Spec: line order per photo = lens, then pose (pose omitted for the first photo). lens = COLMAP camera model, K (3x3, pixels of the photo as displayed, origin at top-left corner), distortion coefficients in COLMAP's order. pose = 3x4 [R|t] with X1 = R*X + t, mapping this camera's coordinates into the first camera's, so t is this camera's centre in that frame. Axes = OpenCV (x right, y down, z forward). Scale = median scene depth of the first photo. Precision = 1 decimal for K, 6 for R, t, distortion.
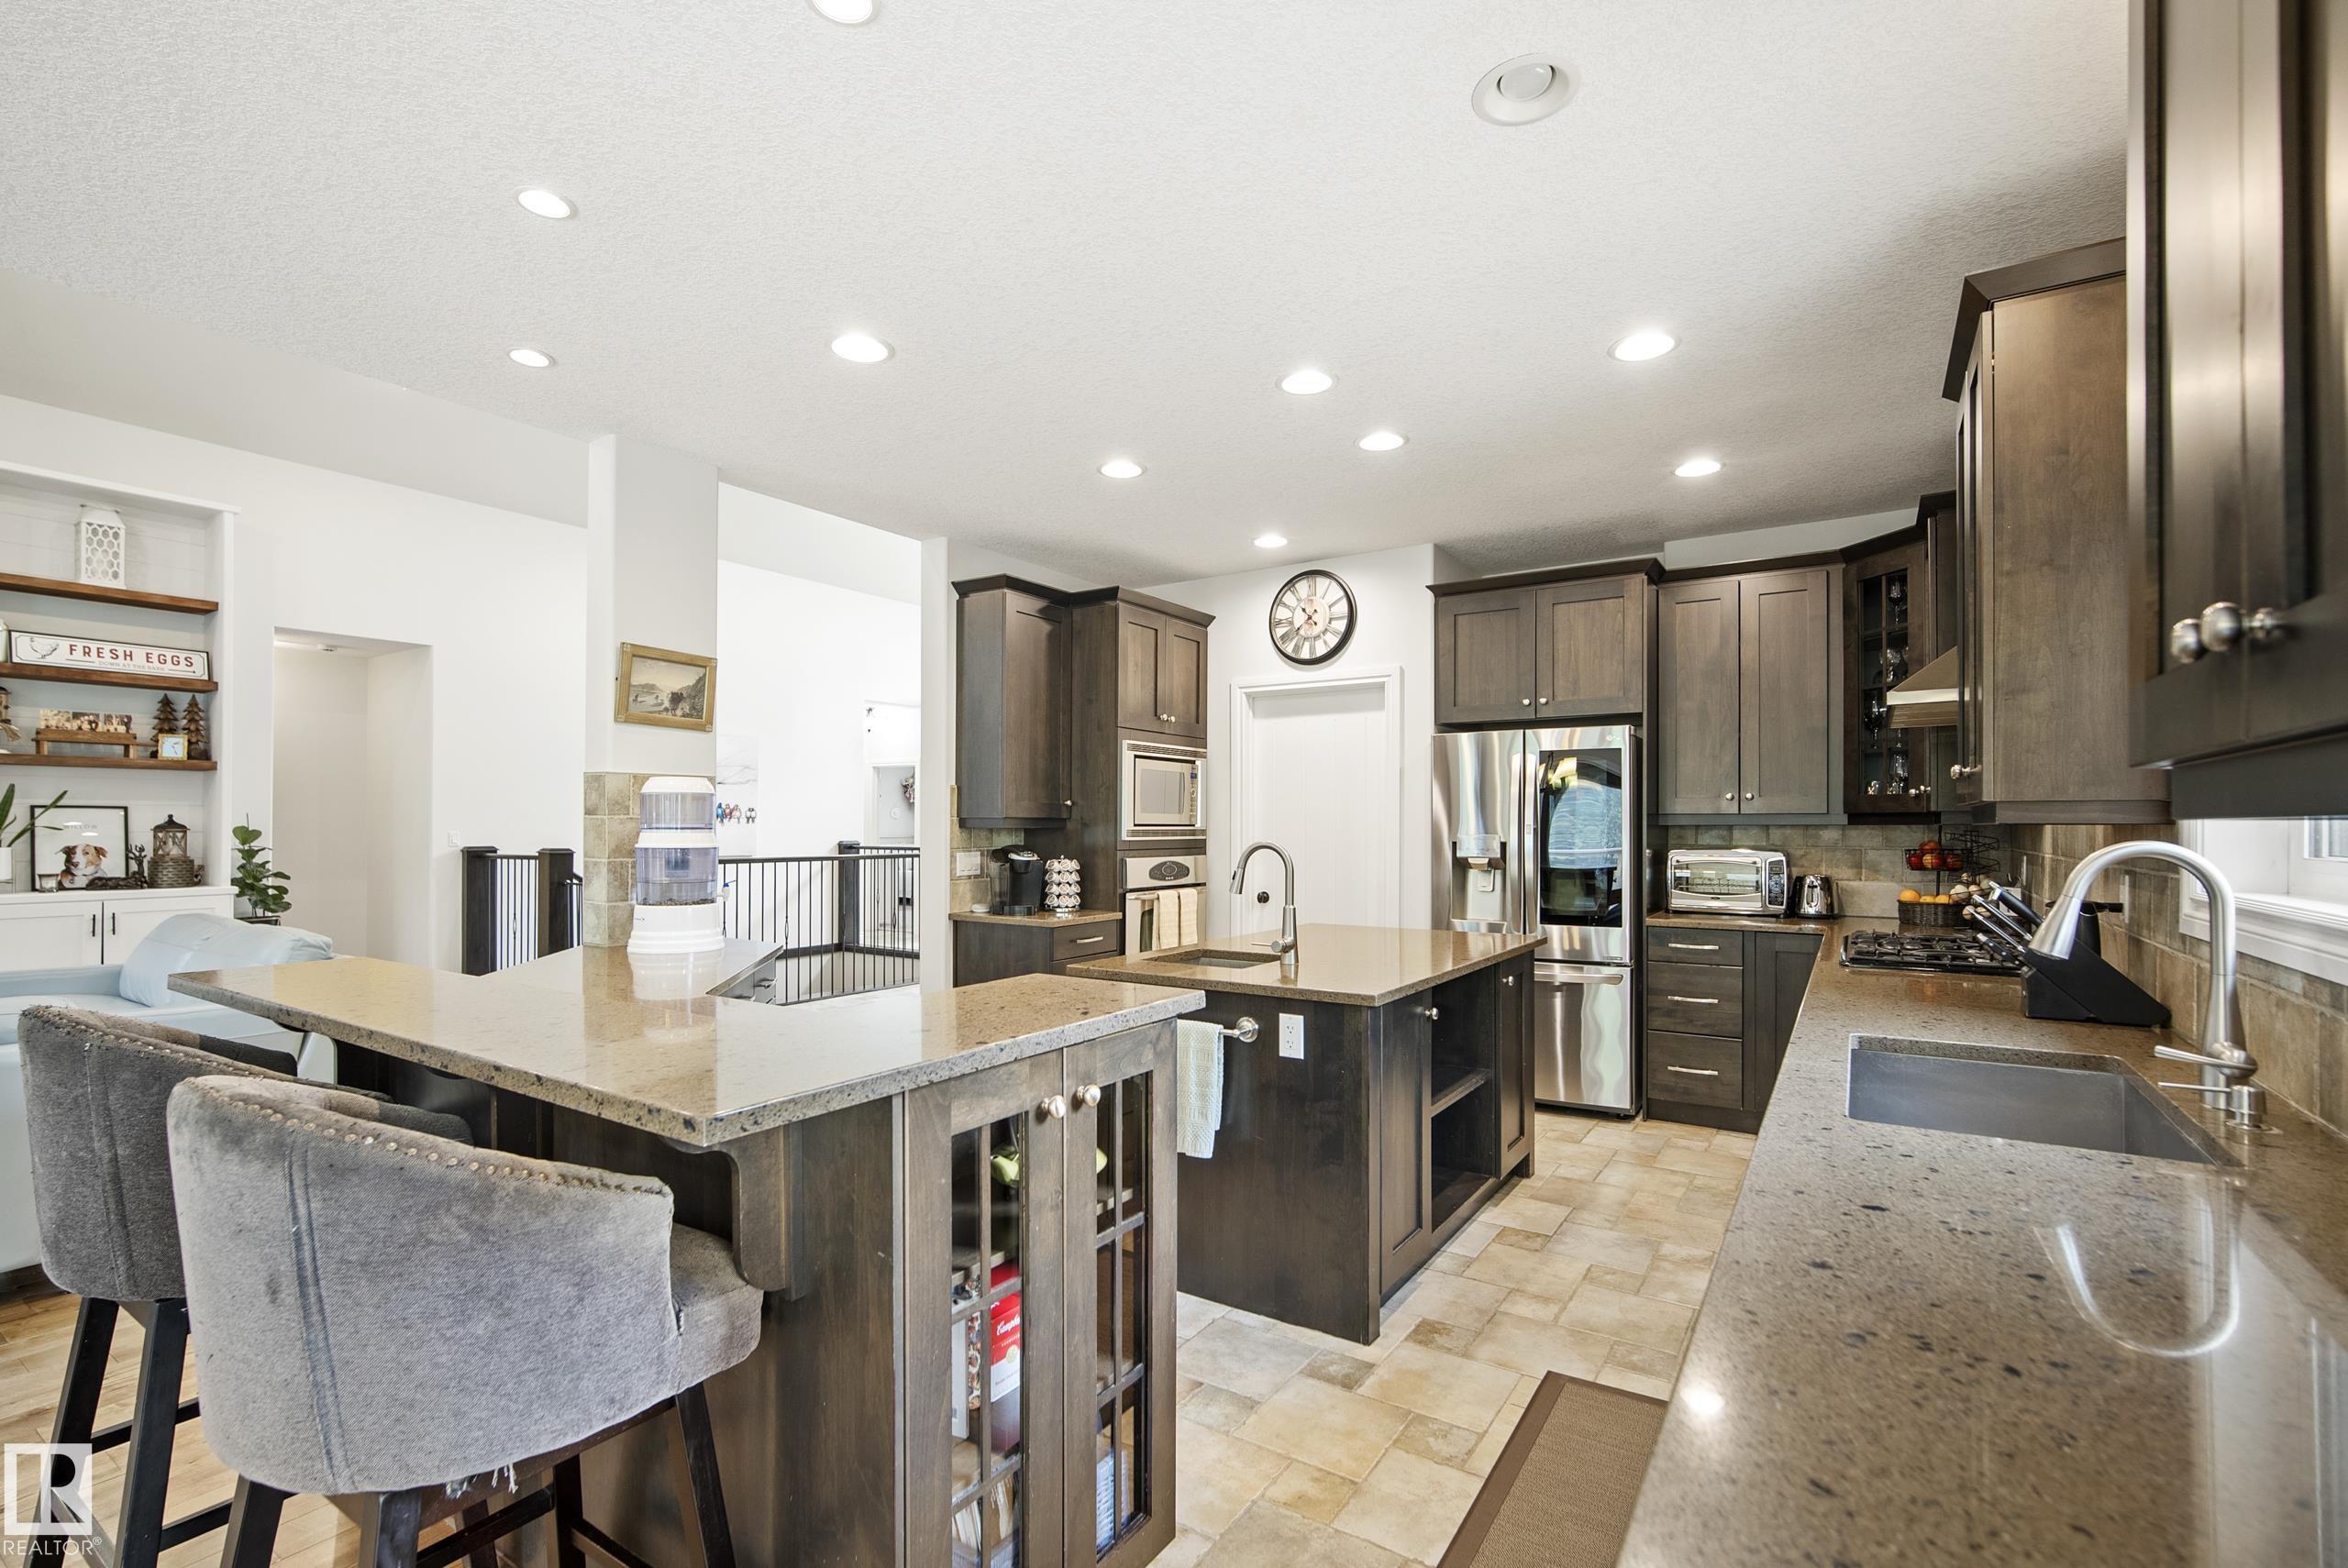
lens RADIAL K [[1054.4, 0, 1174.0], [0, 1054.4, 803.1], [0, 0, 1]] dist [0.000025, -0.000042]
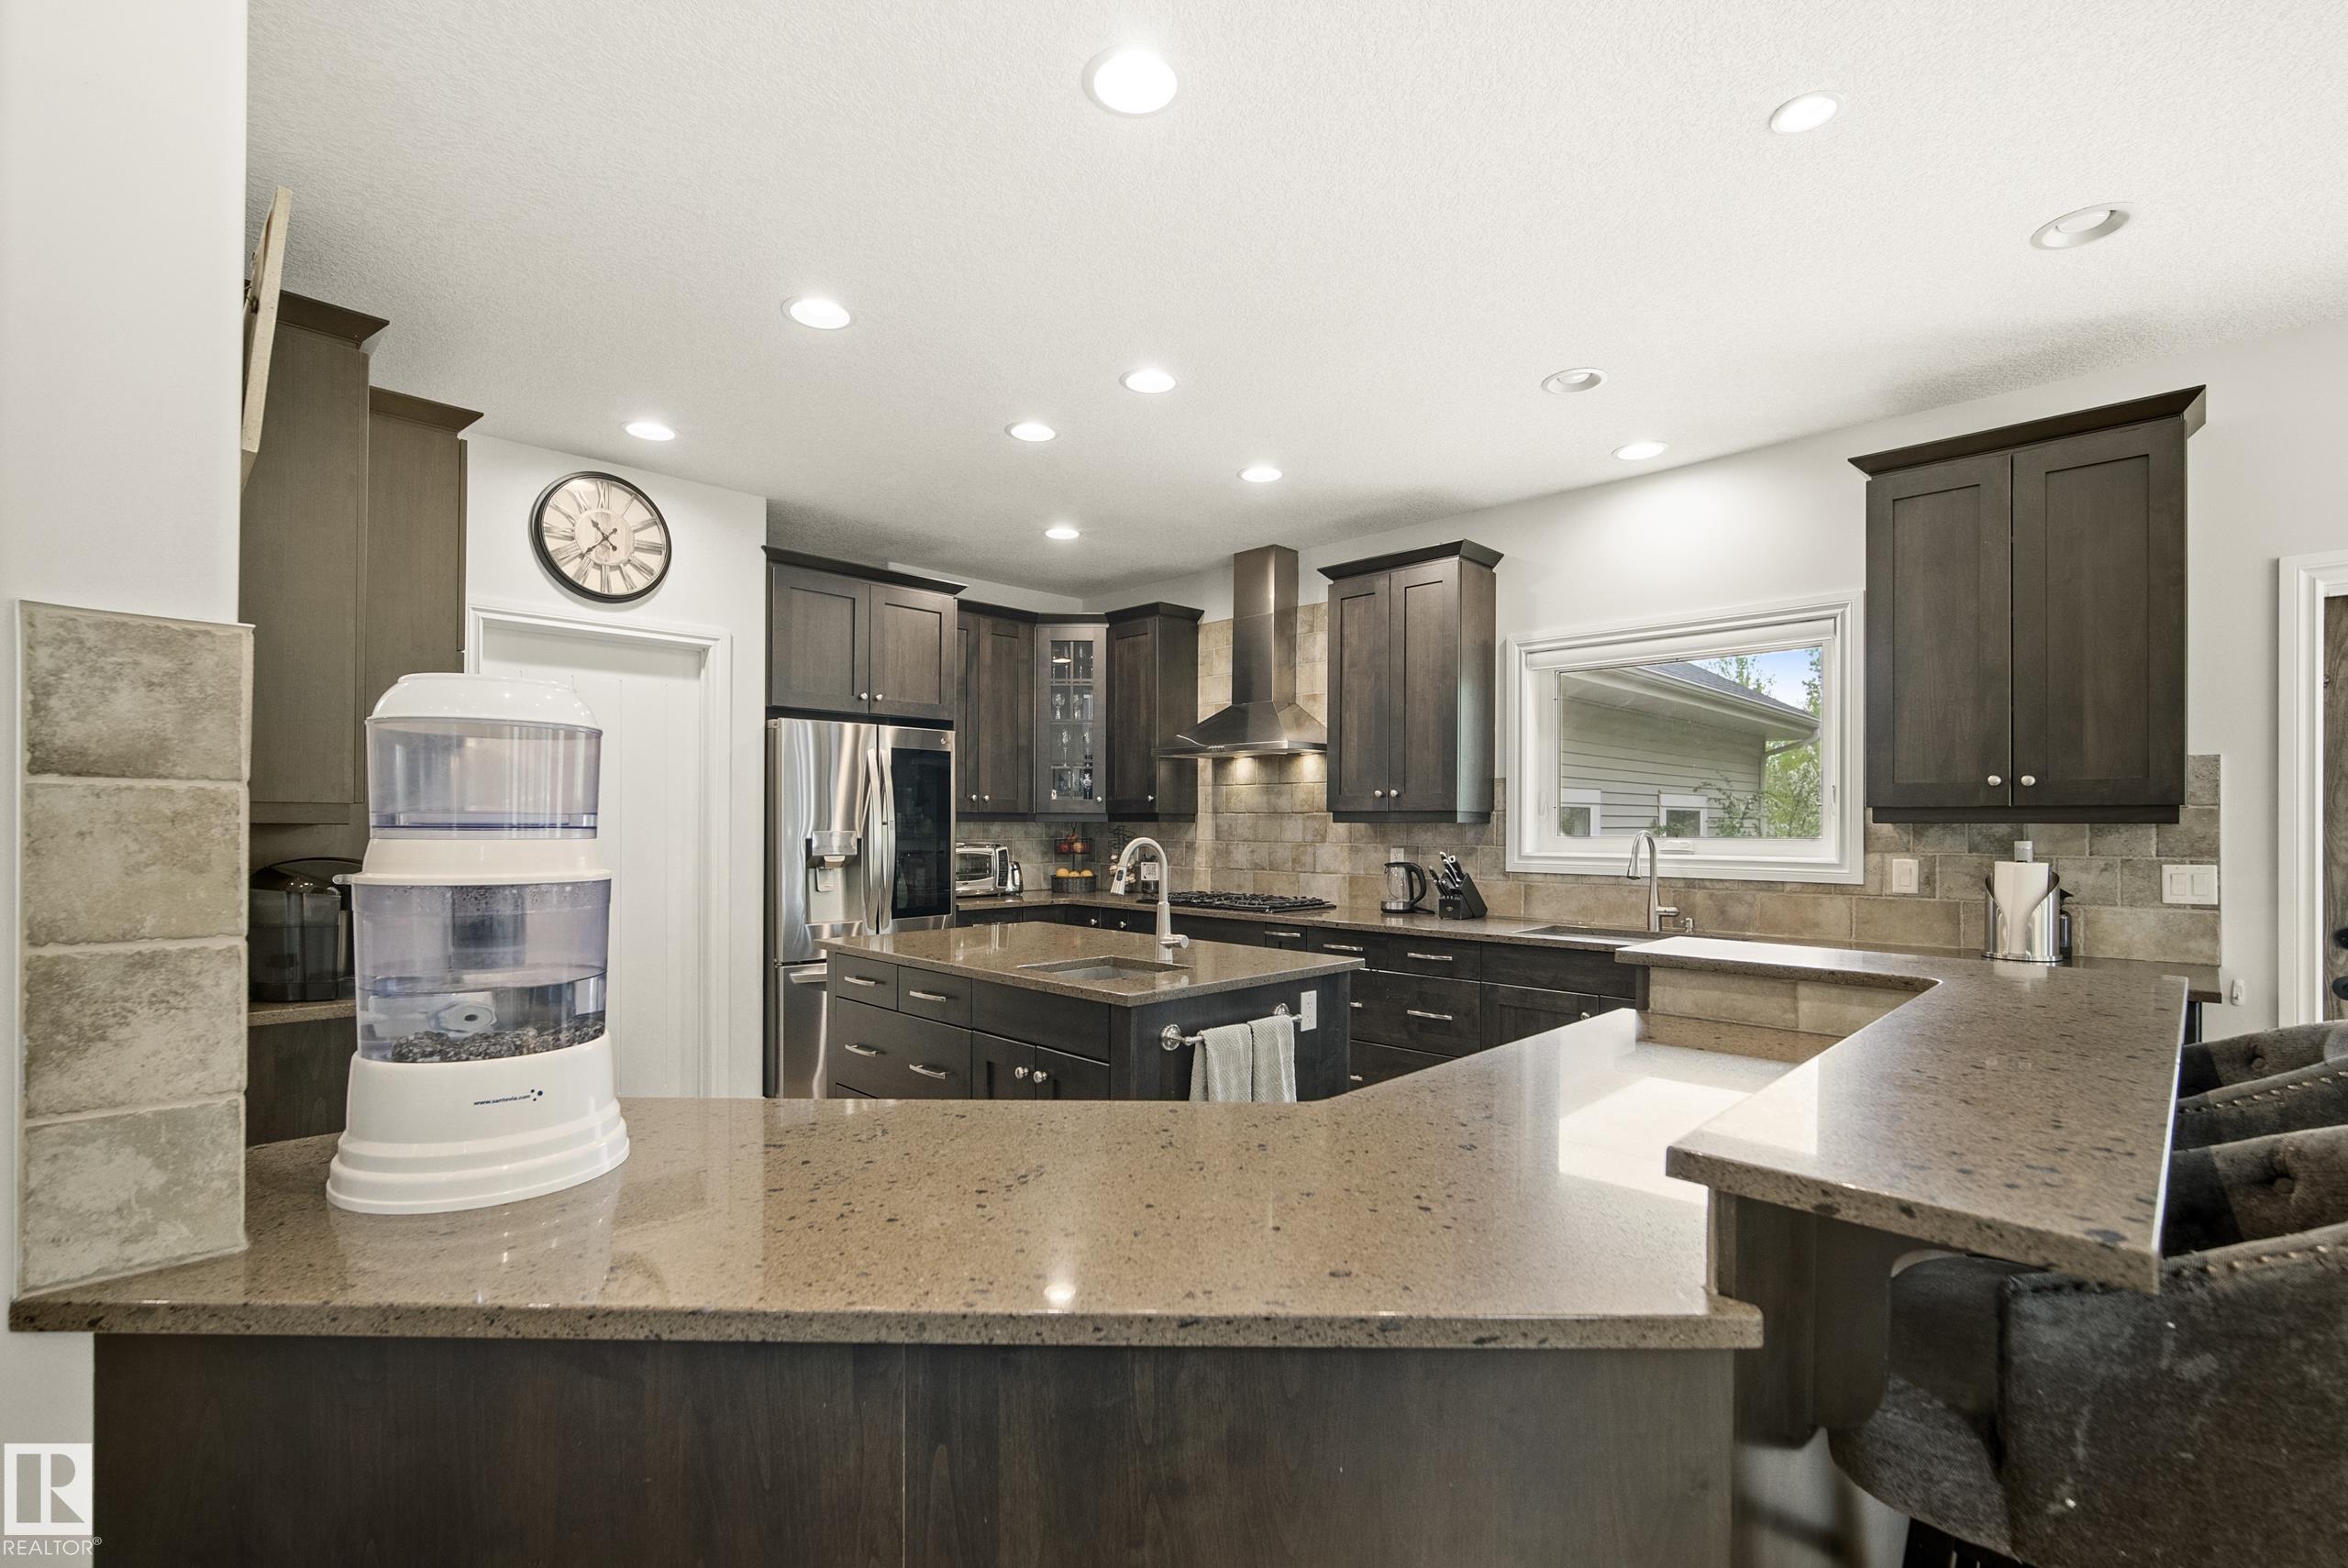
lens RADIAL K [[1054.4, 0, 1172.9], [0, 1054.4, 805.3], [0, 0, 1]] dist [0.000025, -0.000042]
pose [[0.203309, 0.011675, 0.979045, -0.536647], [-0.017984, 0.999805, -0.008188, 0.008403], [-0.978949, -0.015943, 0.203480, 0.490028]]
